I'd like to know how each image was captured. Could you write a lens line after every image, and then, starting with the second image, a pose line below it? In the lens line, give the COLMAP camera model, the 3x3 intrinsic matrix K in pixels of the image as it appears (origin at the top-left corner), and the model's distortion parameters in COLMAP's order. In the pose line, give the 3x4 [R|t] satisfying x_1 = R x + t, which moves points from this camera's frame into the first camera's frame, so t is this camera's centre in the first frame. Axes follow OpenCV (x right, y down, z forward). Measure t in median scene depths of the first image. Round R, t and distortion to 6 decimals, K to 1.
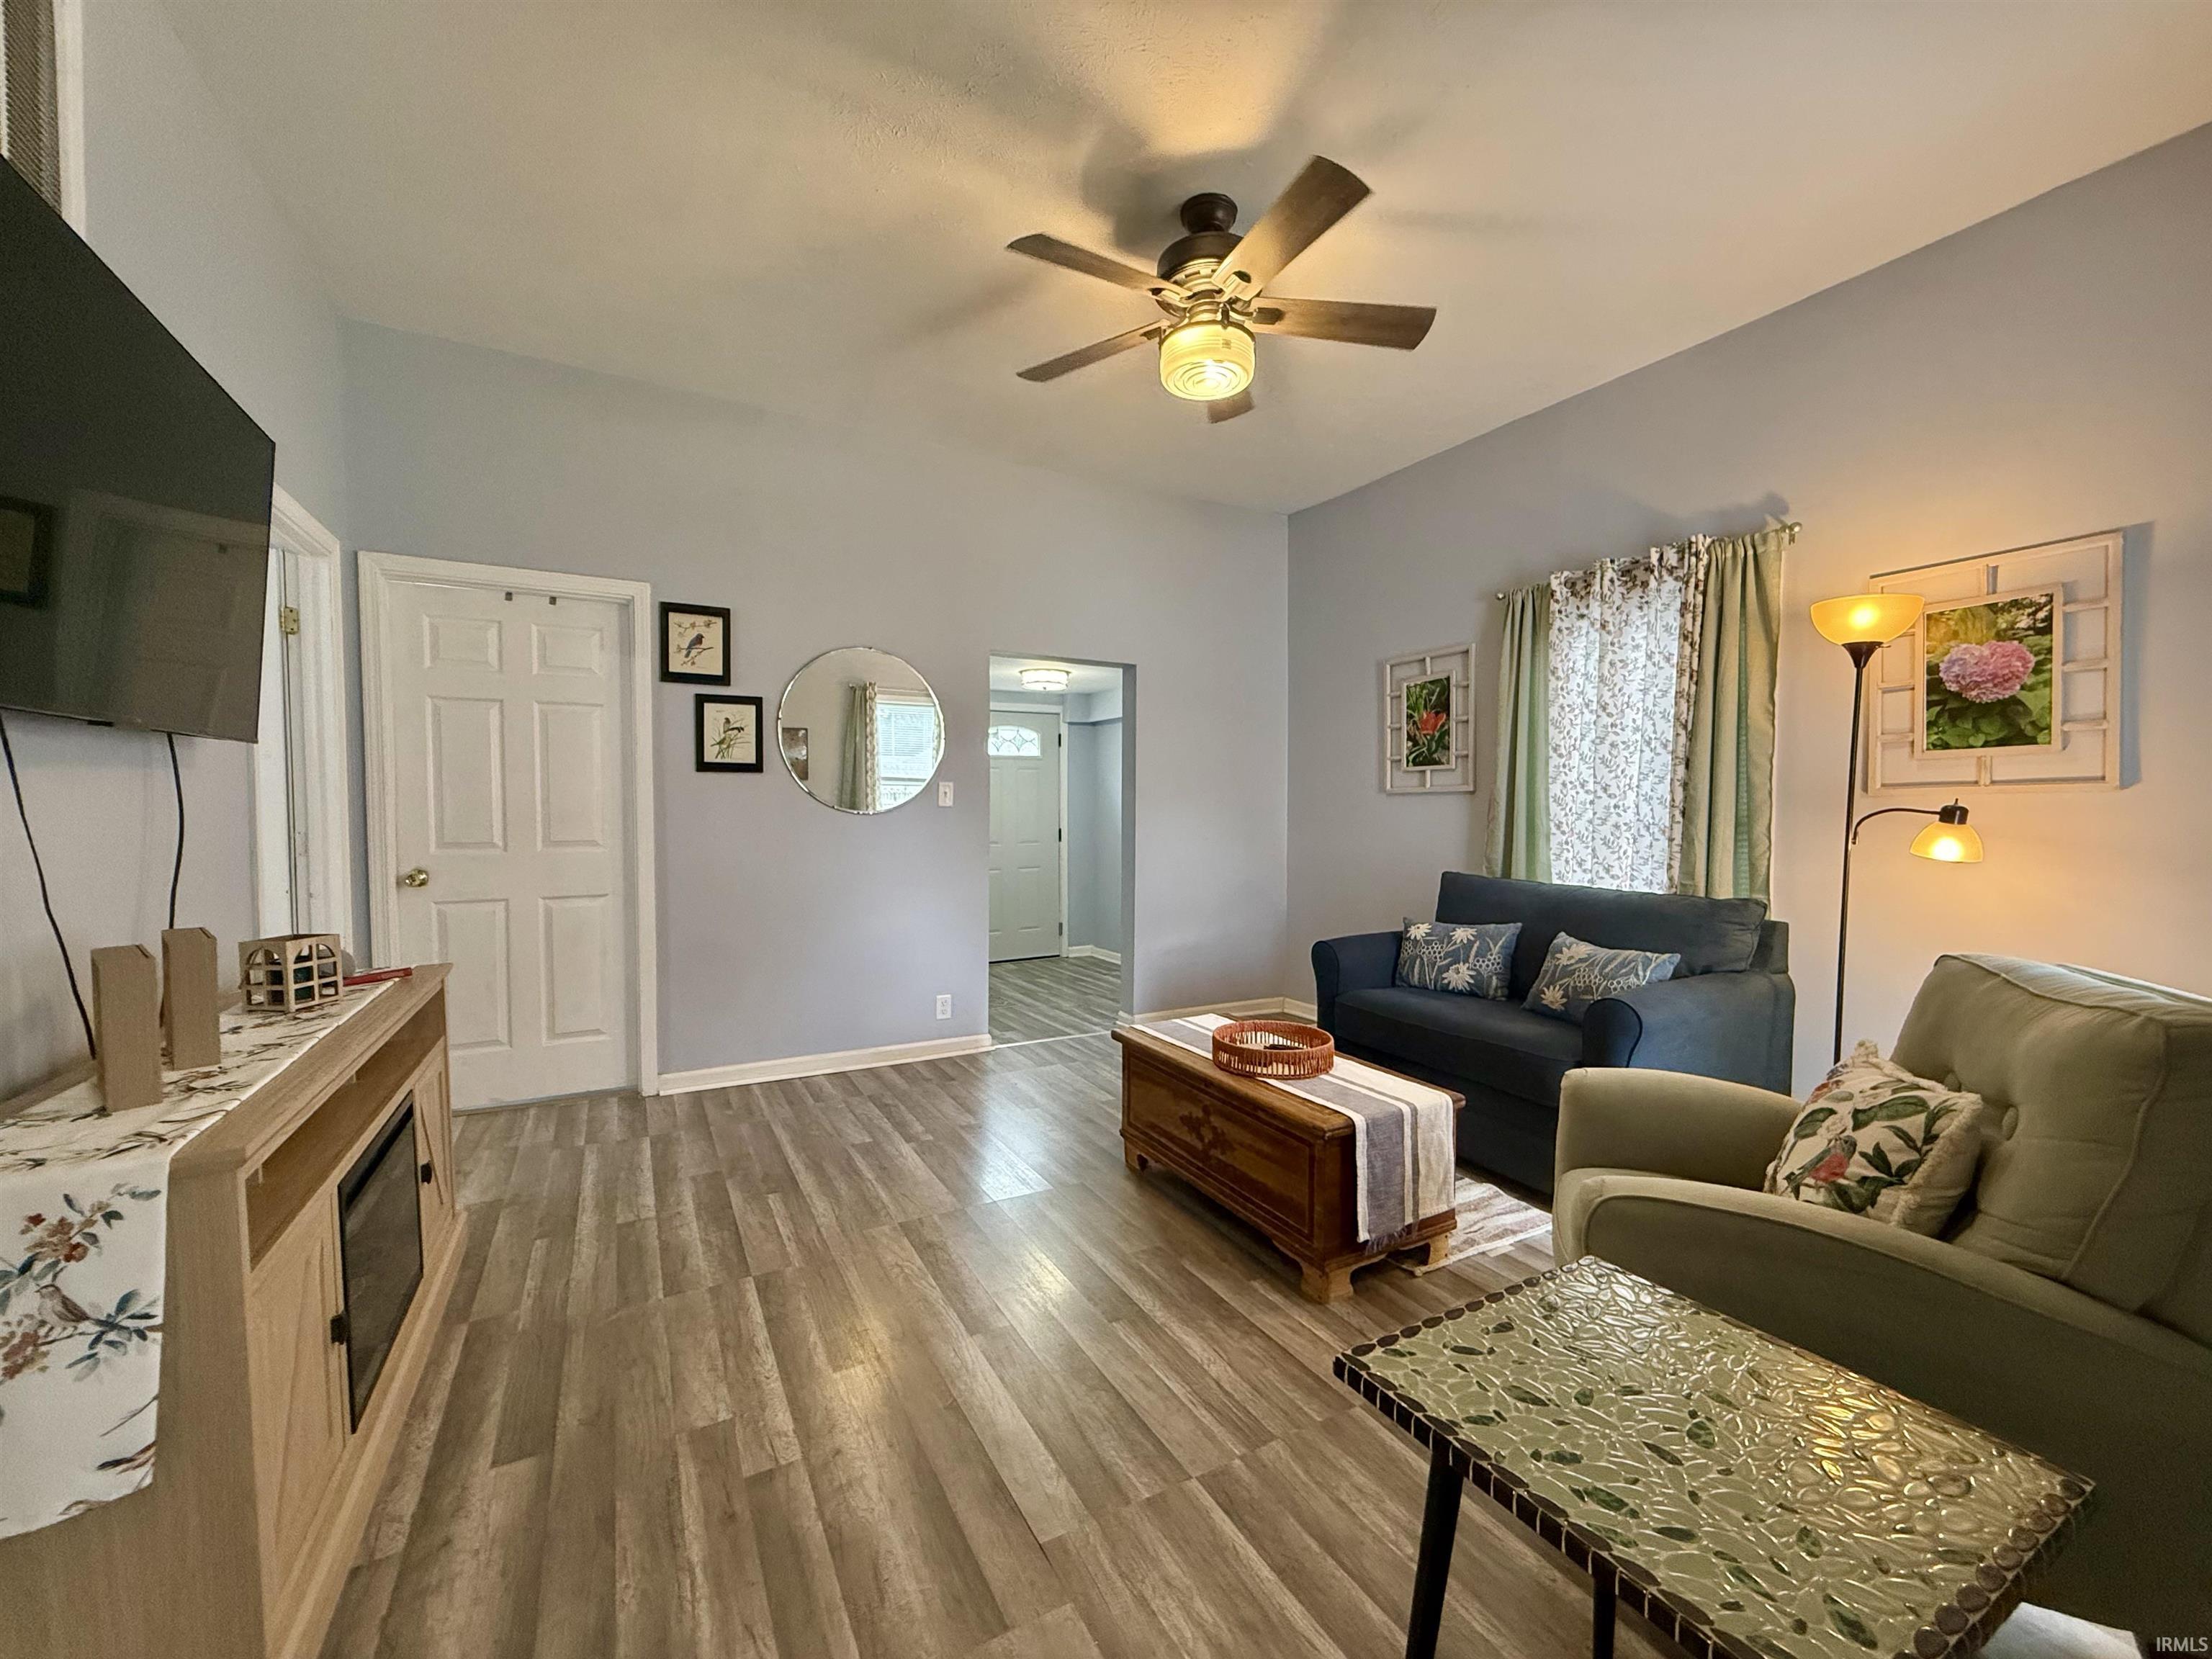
lens RADIAL K [[881.8, 0, 1097.1], [0, 881.8, 831.6], [0, 0, 1]] dist [-0.000974, -0.000232]
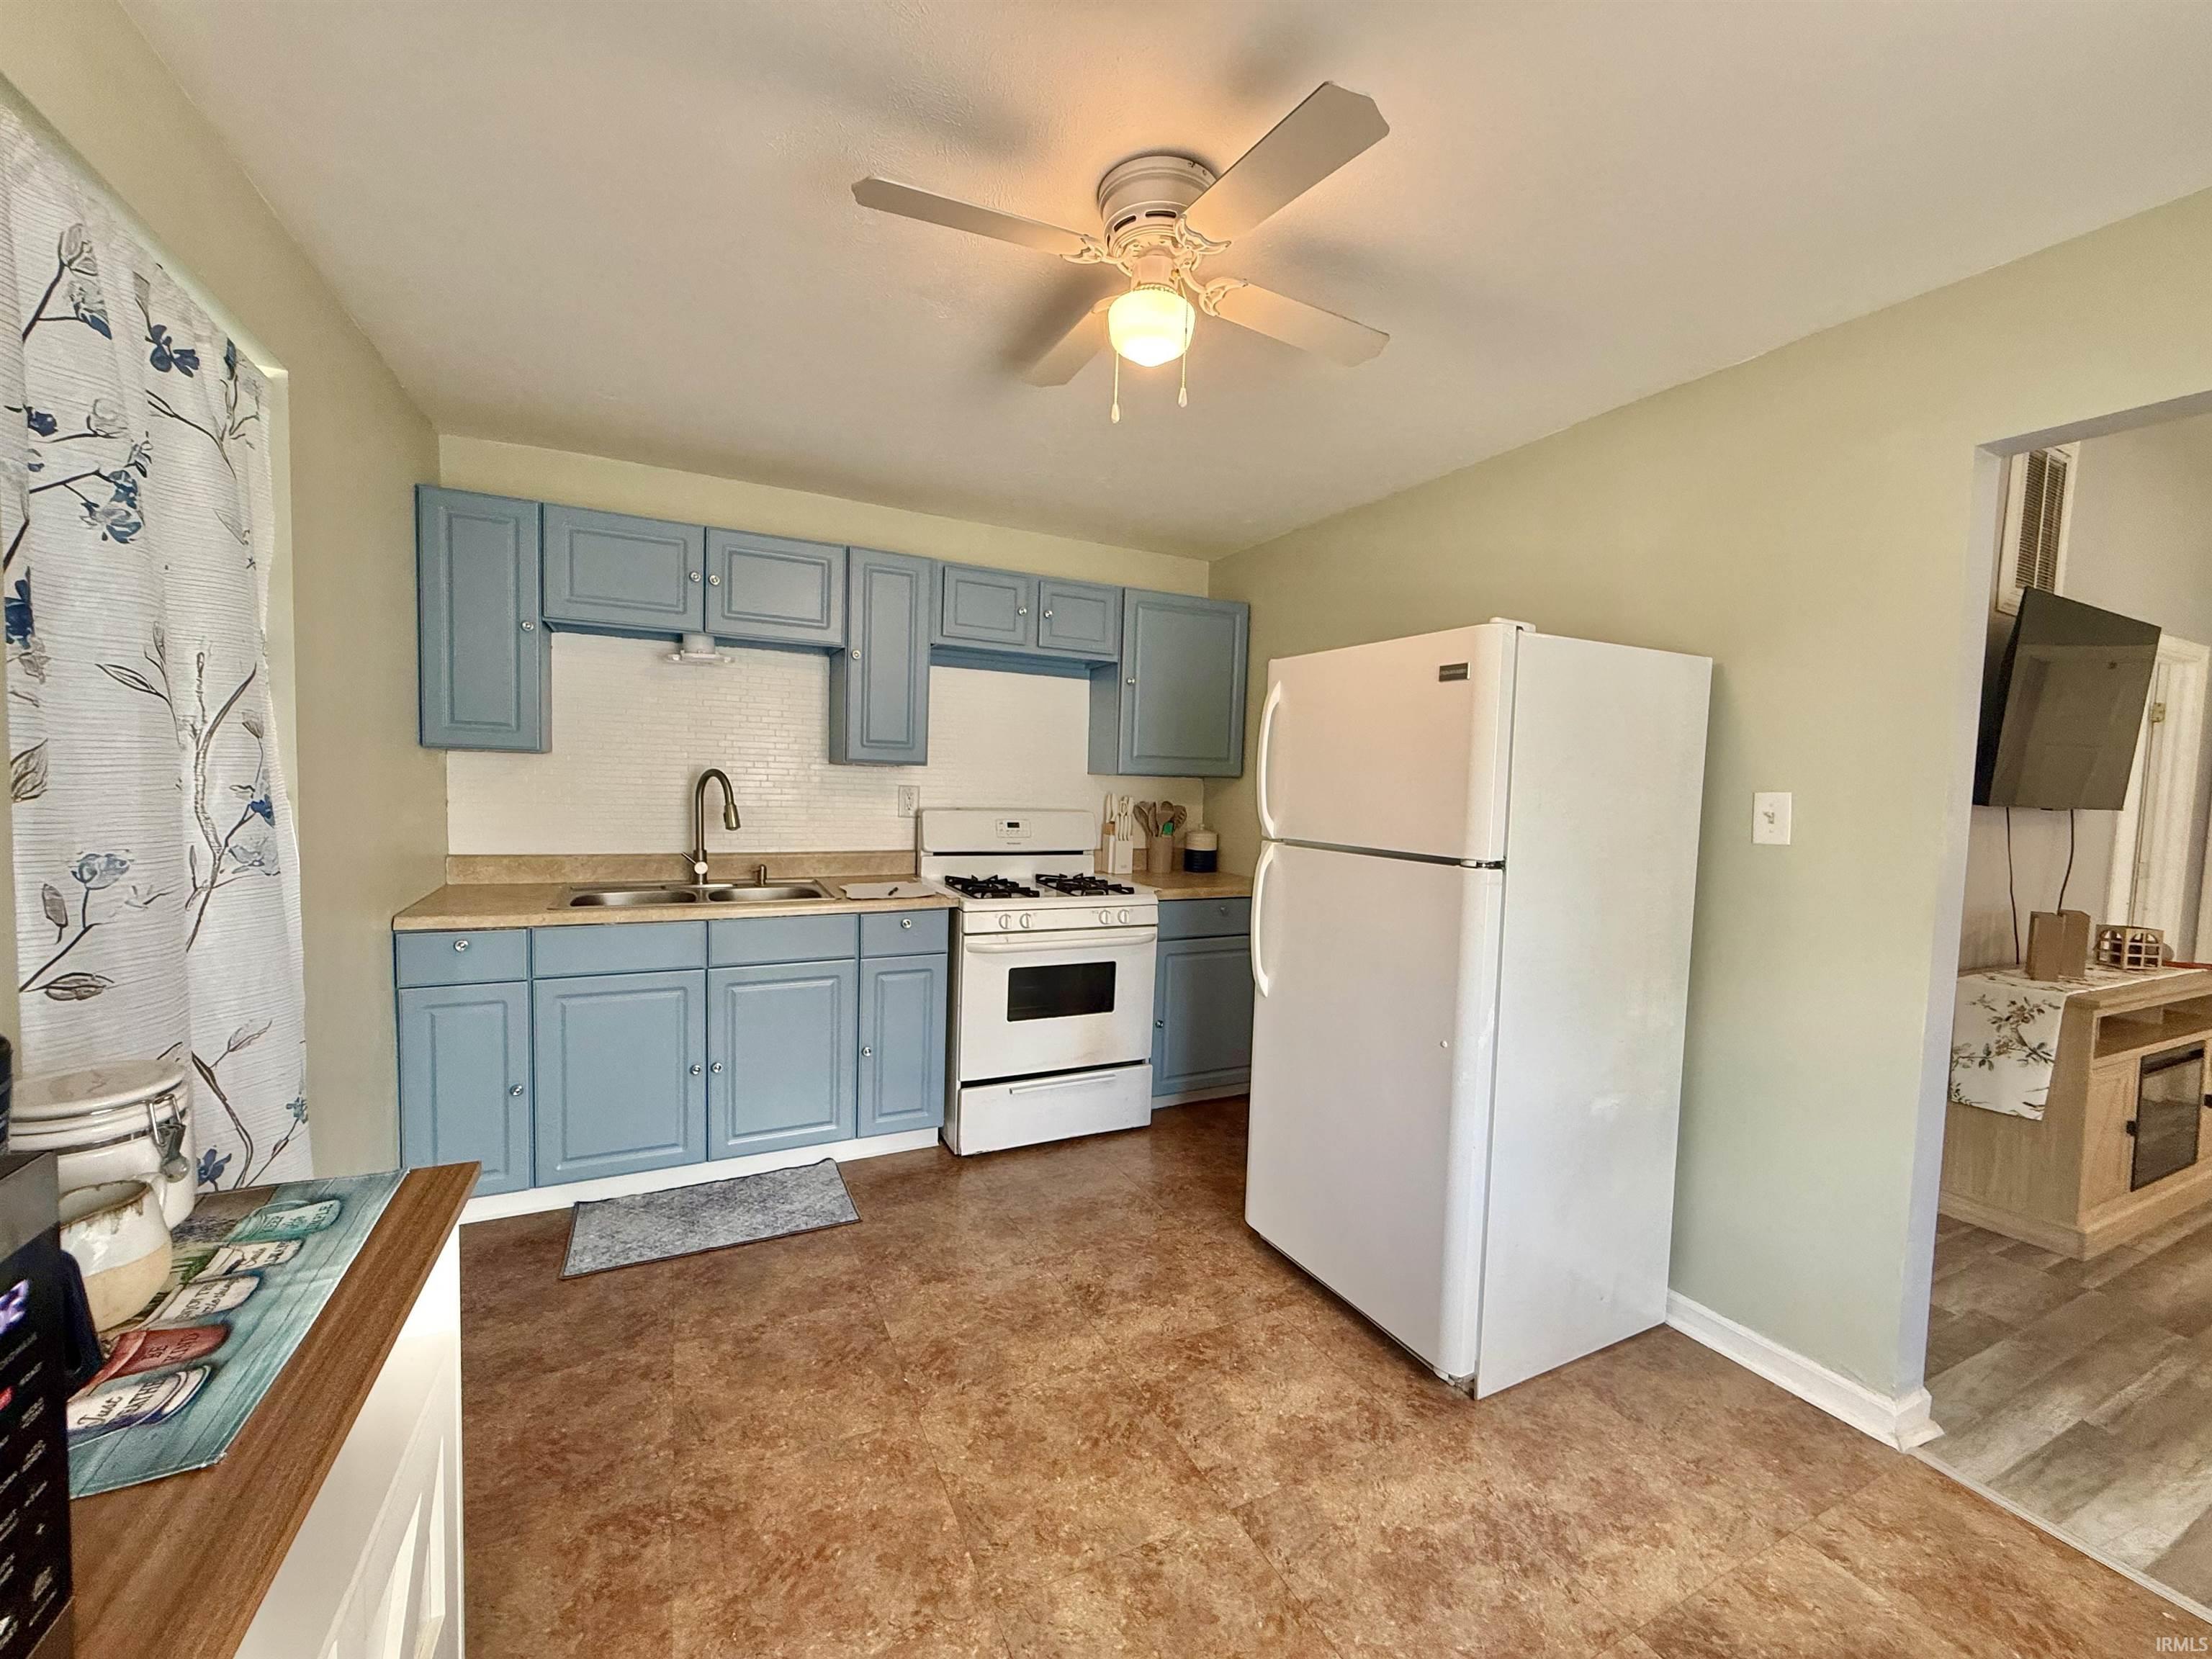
lens RADIAL K [[881.8, 0, 1097.1], [0, 881.8, 831.6], [0, 0, 1]] dist [-0.000974, -0.000232]
pose [[-0.037158, 0.056812, -0.997693, 0.548304], [-0.070984, 0.995711, 0.059342, -0.015340], [0.996785, 0.073026, -0.032966, -0.613679]]
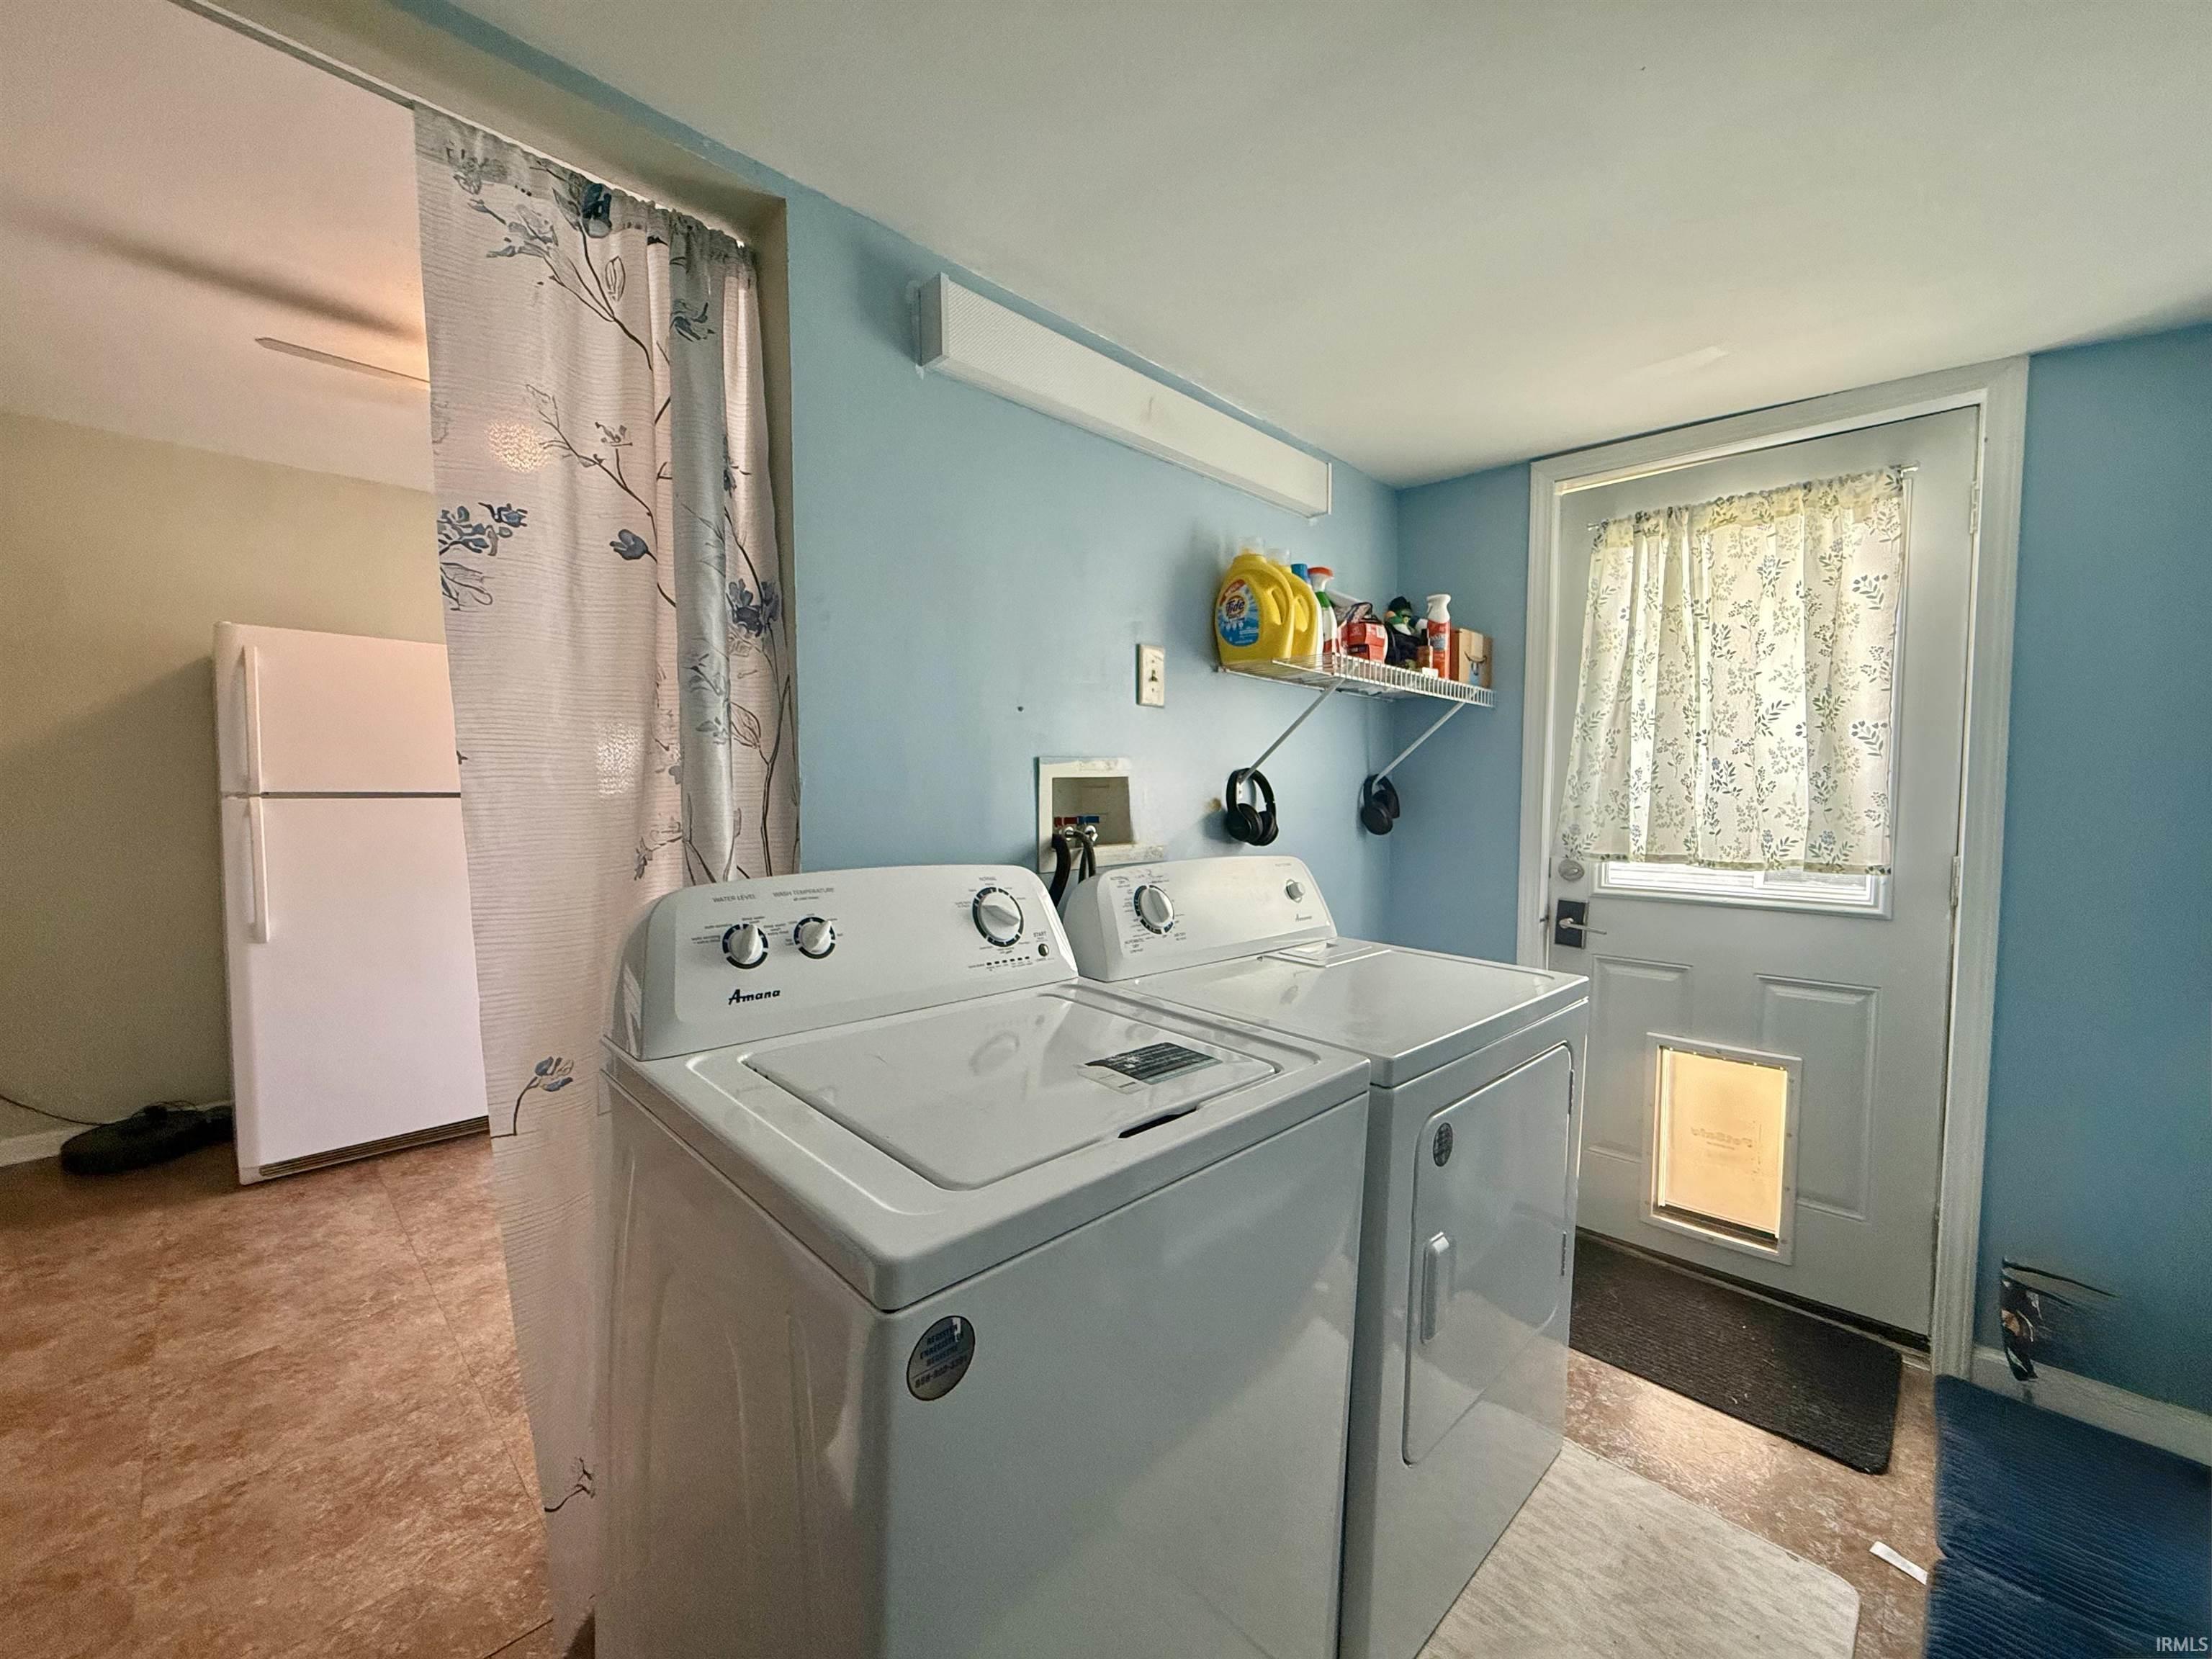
lens RADIAL K [[896.9, 0, 1106.0], [0, 896.9, 829.5], [0, 0, 1]] dist [0.003215, 0.000438]
pose [[0.955801, -0.008833, 0.293881, 0.267485], [0.005072, 0.999895, 0.013558, 0.055659], [-0.293970, -0.011469, 0.955746, -1.578890]]
